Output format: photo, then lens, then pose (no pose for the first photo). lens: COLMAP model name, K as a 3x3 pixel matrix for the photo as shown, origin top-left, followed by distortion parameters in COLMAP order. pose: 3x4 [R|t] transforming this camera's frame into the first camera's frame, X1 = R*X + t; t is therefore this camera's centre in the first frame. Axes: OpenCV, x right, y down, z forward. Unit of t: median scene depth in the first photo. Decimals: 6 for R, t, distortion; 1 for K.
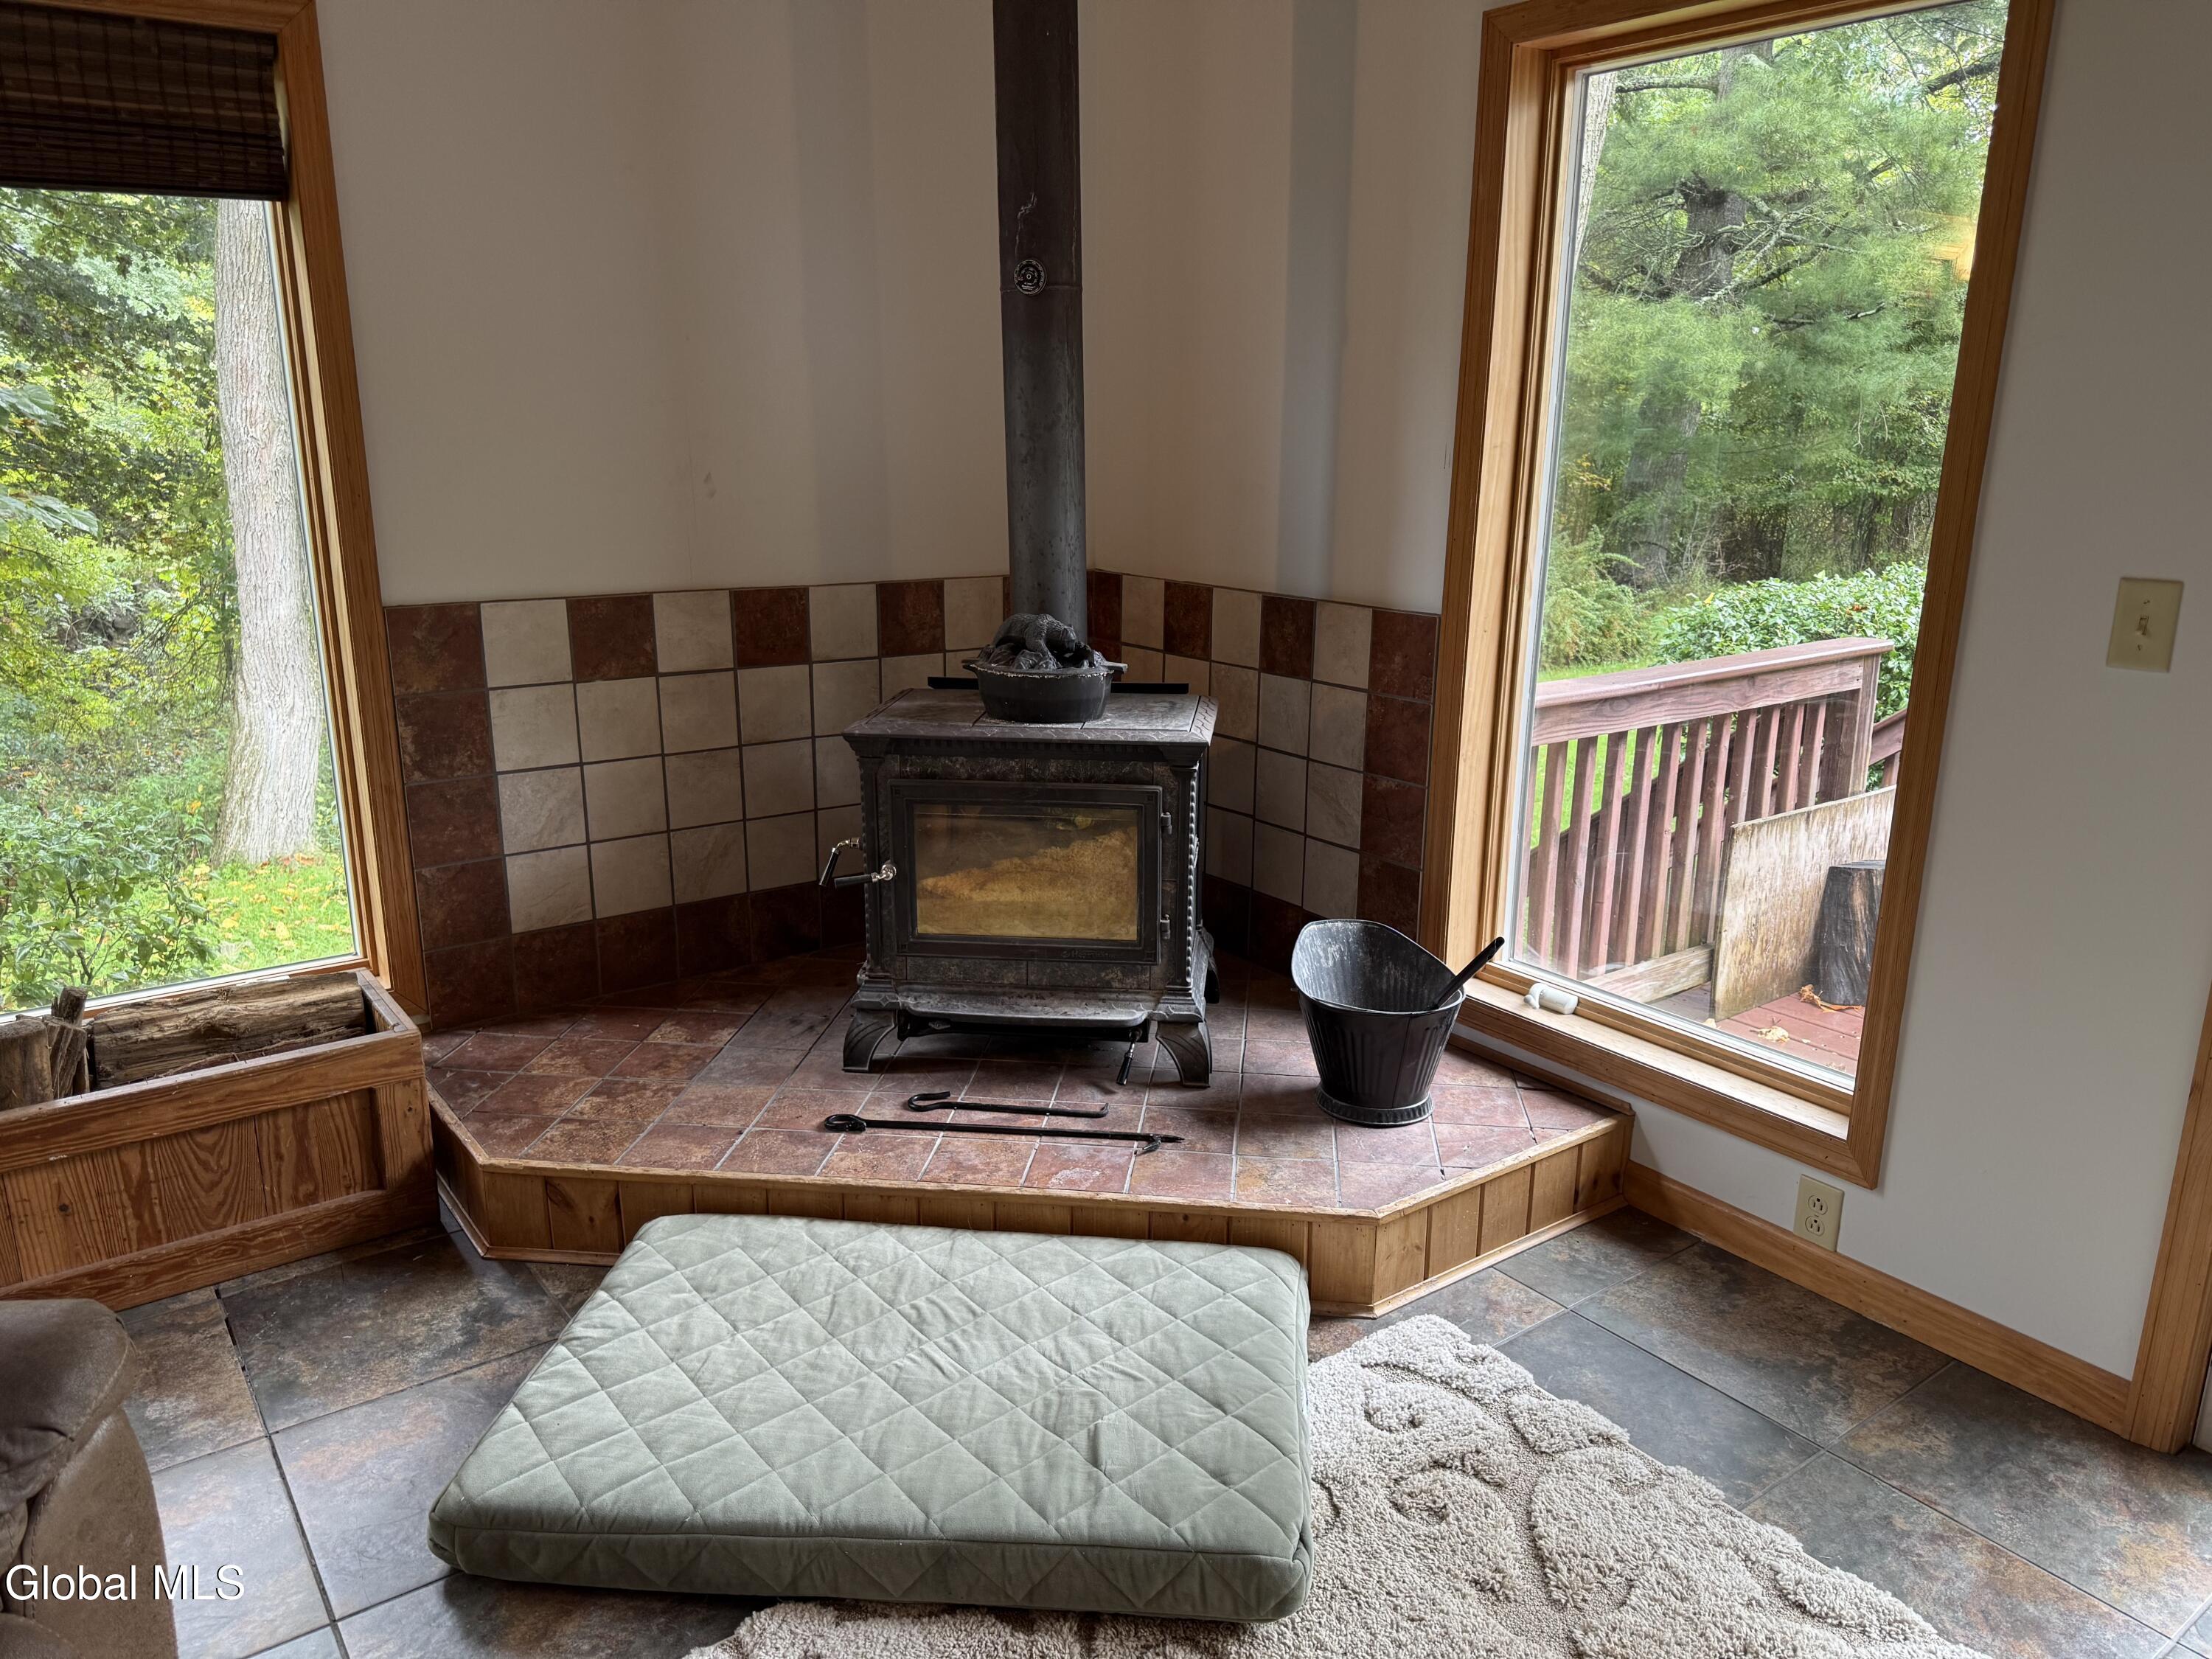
lens RADIAL K [[1617.3, 0, 1103.3], [0, 1617.3, 833.4], [0, 0, 1]] dist [0.066143, -0.043799]
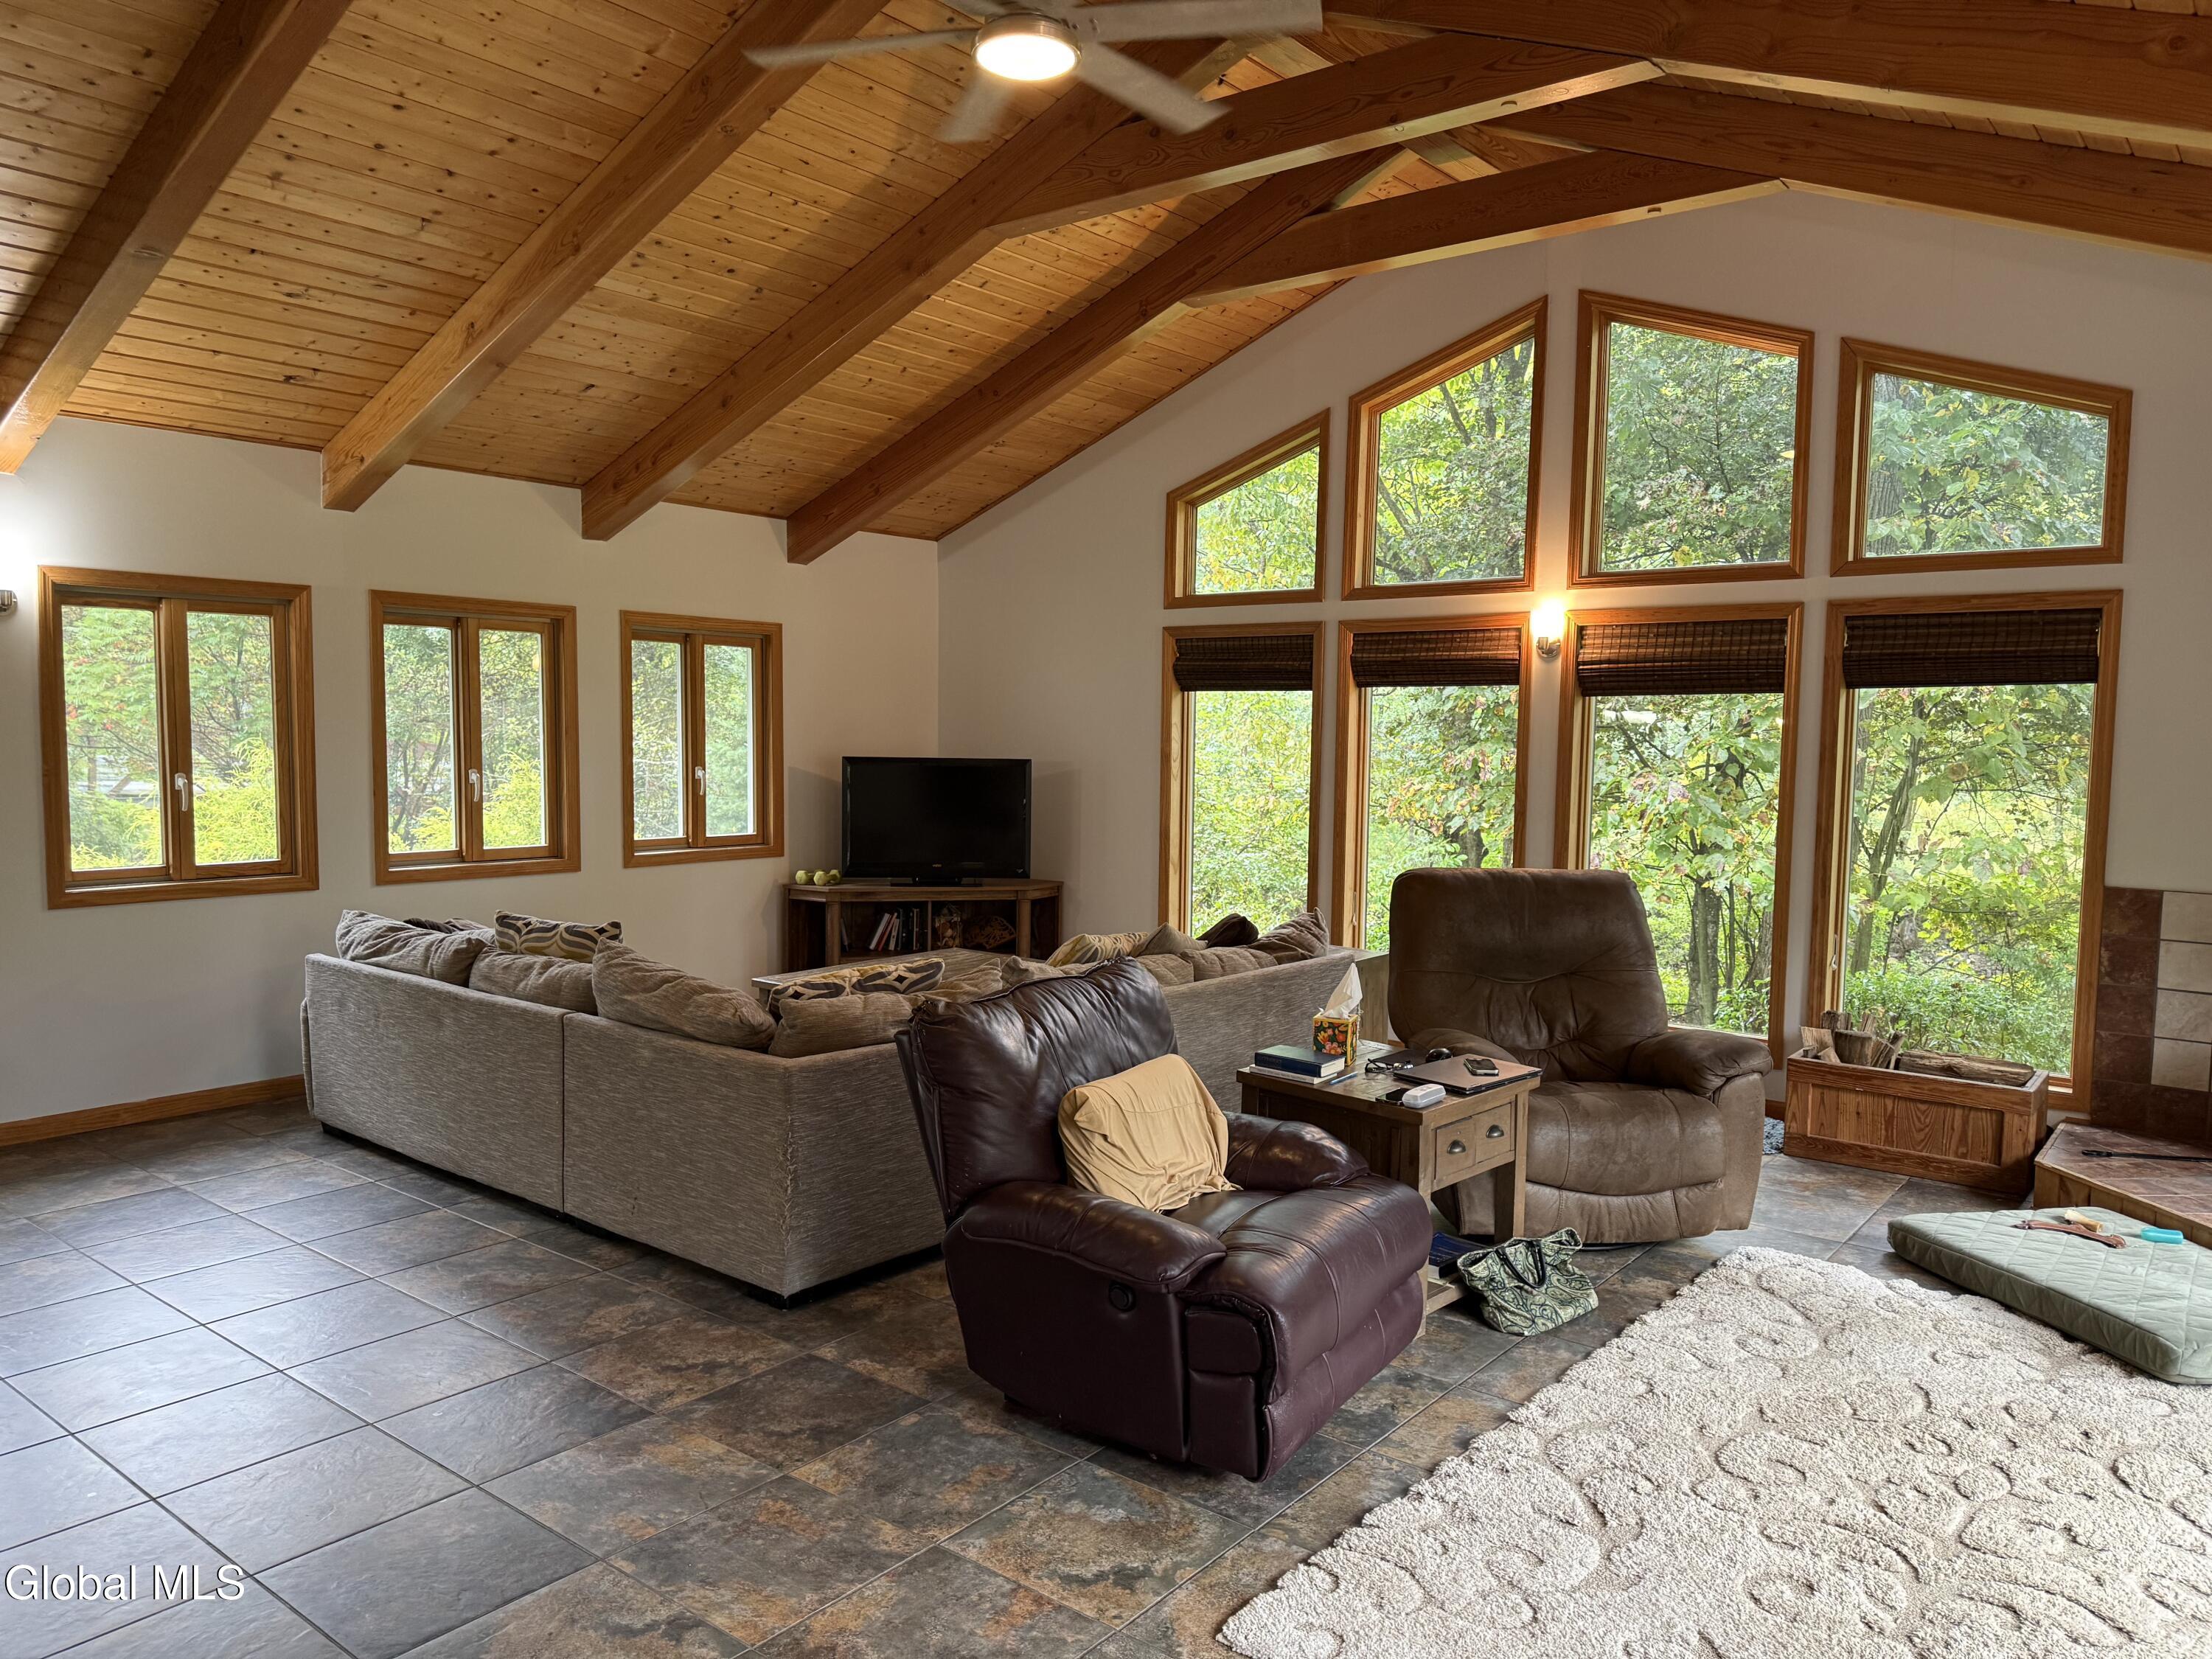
lens RADIAL K [[1513.2, 0, 1061.9], [0, 1513.2, 827.6], [0, 0, 1]] dist [0.114267, -0.163401]
pose [[0.254377, 0.062516, -0.965082, 0.907258], [-0.256509, 0.966529, -0.005001, 0.106181], [0.932467, 0.248825, 0.261899, -0.560181]]
